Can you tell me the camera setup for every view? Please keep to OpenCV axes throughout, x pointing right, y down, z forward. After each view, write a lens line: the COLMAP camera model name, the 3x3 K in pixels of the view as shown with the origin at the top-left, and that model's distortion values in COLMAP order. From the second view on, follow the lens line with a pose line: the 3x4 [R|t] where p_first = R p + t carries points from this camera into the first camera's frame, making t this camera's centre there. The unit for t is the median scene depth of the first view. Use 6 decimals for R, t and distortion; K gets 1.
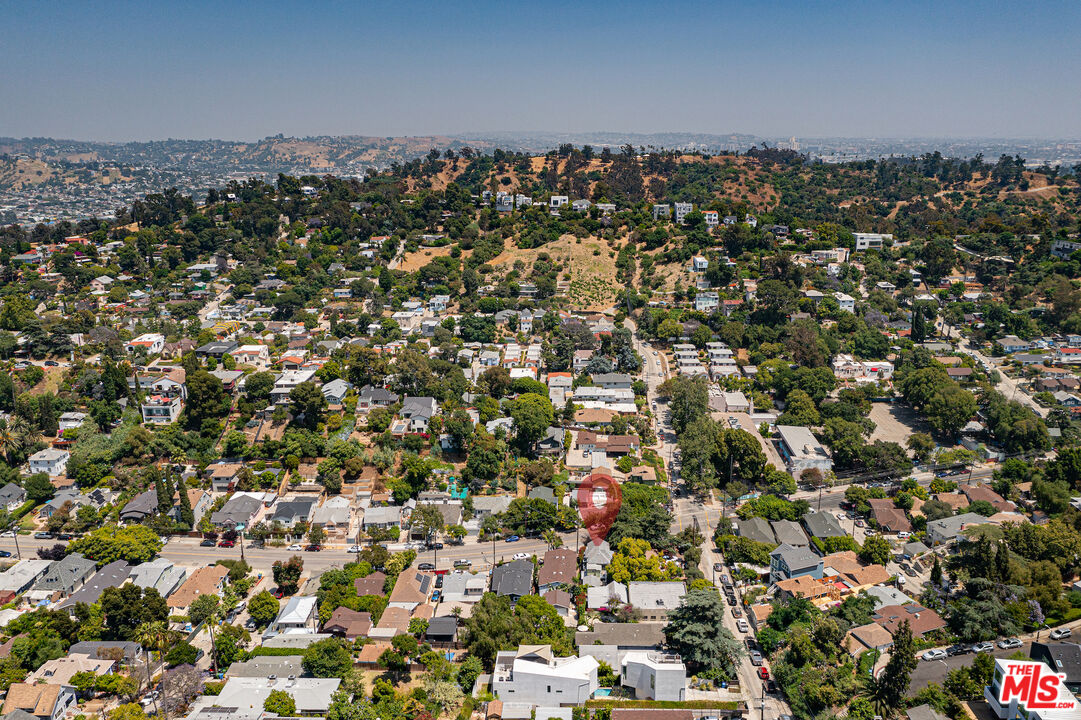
lens RADIAL K [[870.1, 0, 540.5], [0, 870.1, 360.0], [0, 0, 1]] dist [-0.011671, -0.002316]
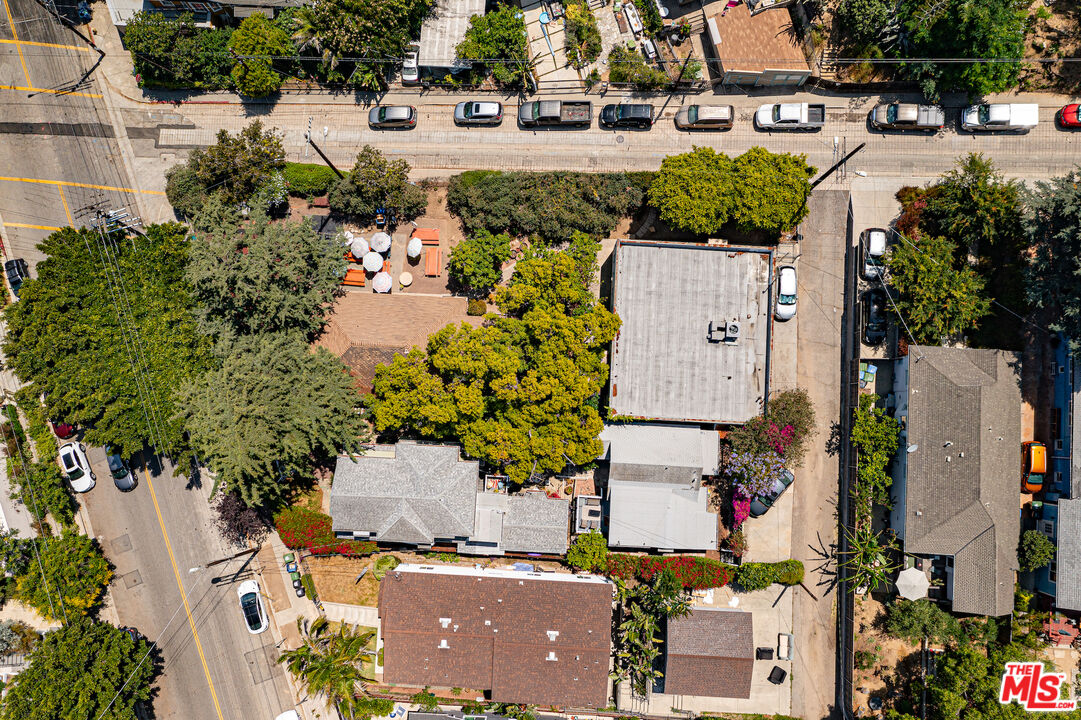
lens RADIAL K [[870.1, 0, 540.5], [0, 870.1, 360.0], [0, 0, 1]] dist [-0.011671, -0.002316]
pose [[0.008998, -0.995549, 0.093819, 0.075736], [0.274042, 0.092686, 0.957241, -0.043590], [-0.961676, 0.017097, 0.273656, 0.773774]]
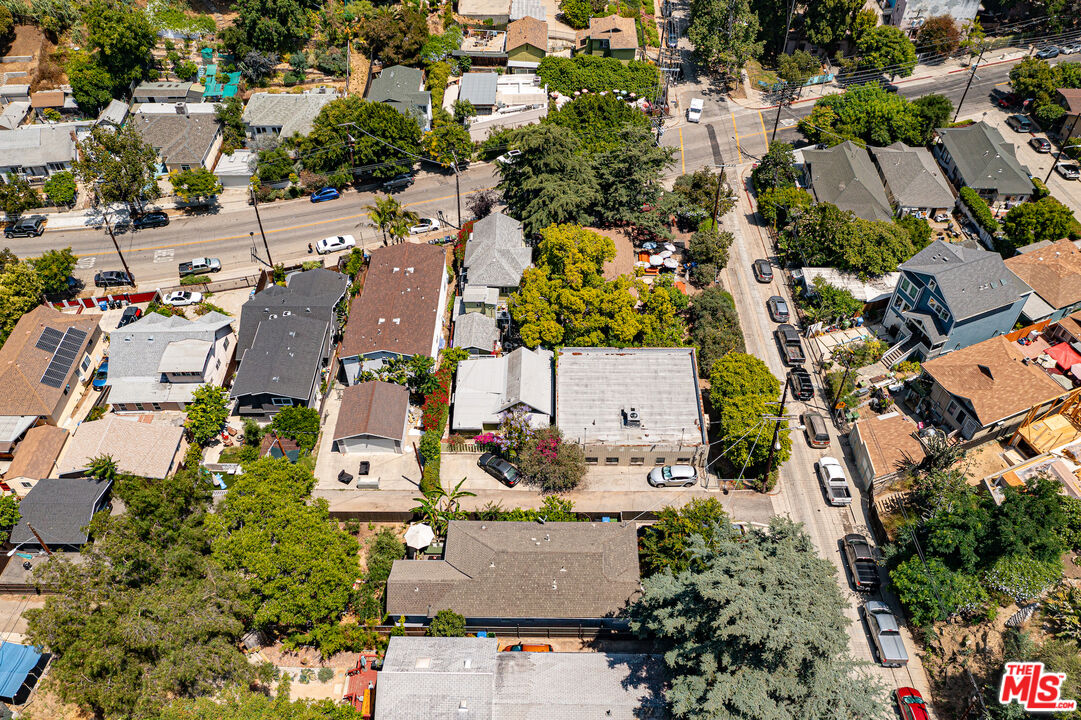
lens RADIAL K [[870.1, 0, 540.5], [0, 870.1, 360.0], [0, 0, 1]] dist [-0.011671, -0.002316]
pose [[0.999546, -0.016122, 0.025445, 0.068429], [0.000716, 0.857189, 0.515001, 0.039817], [-0.030114, -0.514749, 0.856812, 0.533641]]
